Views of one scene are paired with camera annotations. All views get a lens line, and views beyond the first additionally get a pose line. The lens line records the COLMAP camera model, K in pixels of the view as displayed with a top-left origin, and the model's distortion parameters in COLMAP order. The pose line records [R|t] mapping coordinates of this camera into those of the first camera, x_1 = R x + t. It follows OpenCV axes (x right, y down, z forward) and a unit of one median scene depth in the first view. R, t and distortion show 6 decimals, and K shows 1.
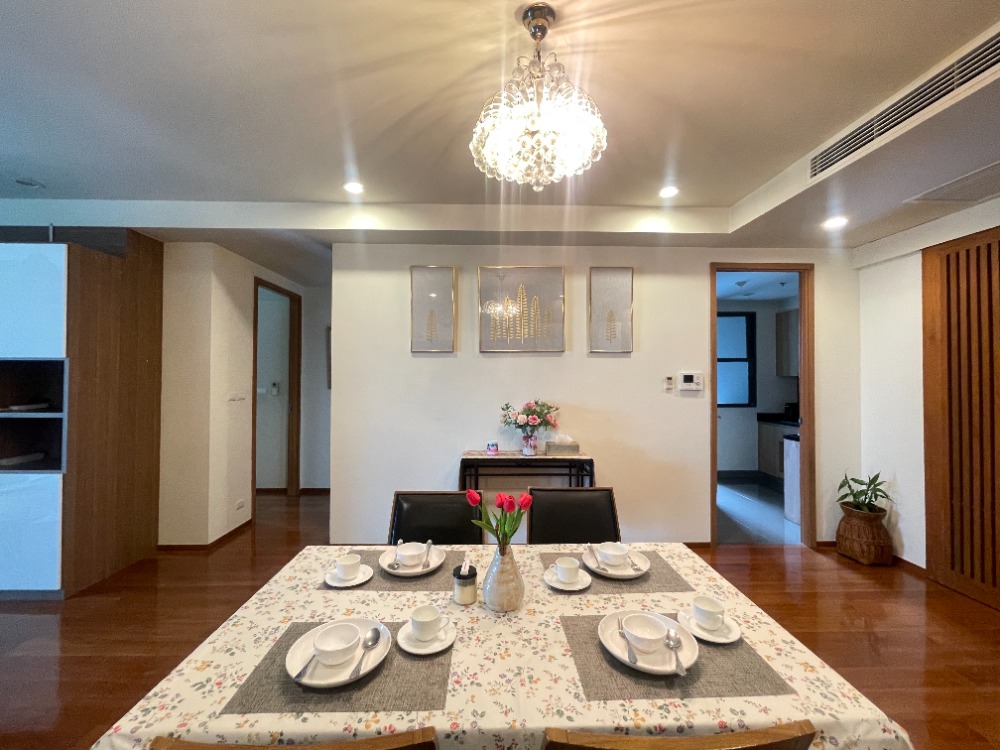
lens RADIAL K [[404.4, 0, 493.4], [0, 404.4, 371.7], [0, 0, 1]] dist [-0.001279, -0.000370]
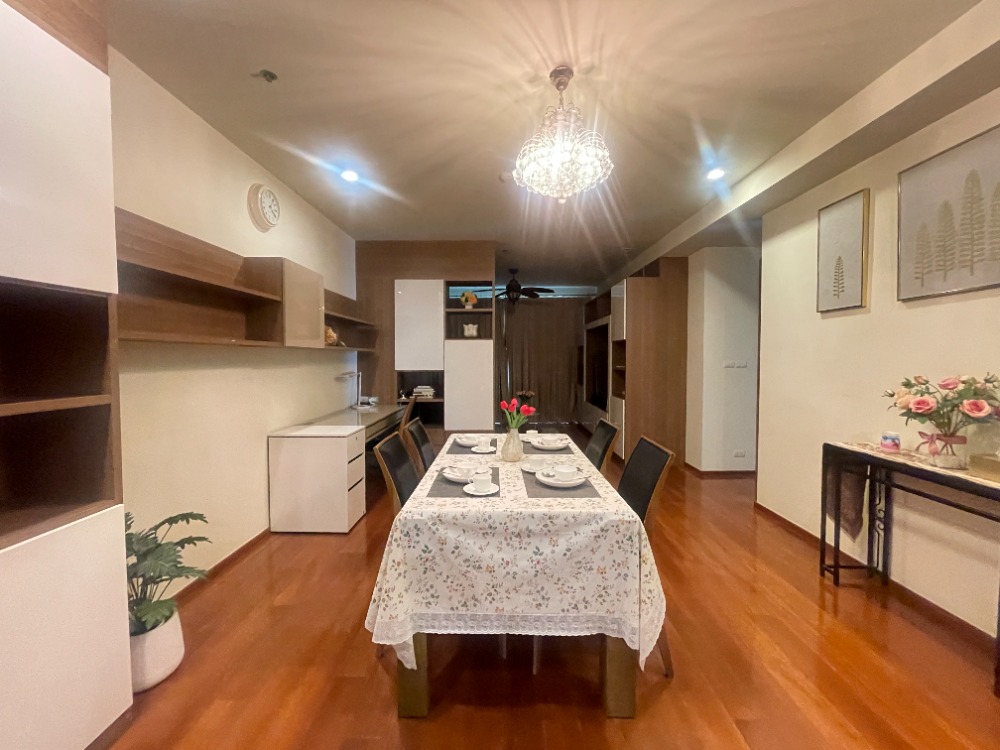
lens RADIAL K [[404.4, 0, 493.4], [0, 404.4, 371.7], [0, 0, 1]] dist [-0.001279, -0.000370]
pose [[-0.049215, 0.030525, -0.998322, 0.717819], [0.009666, 0.999501, 0.030084, 0.044982], [0.998741, -0.008169, -0.049485, 0.390107]]
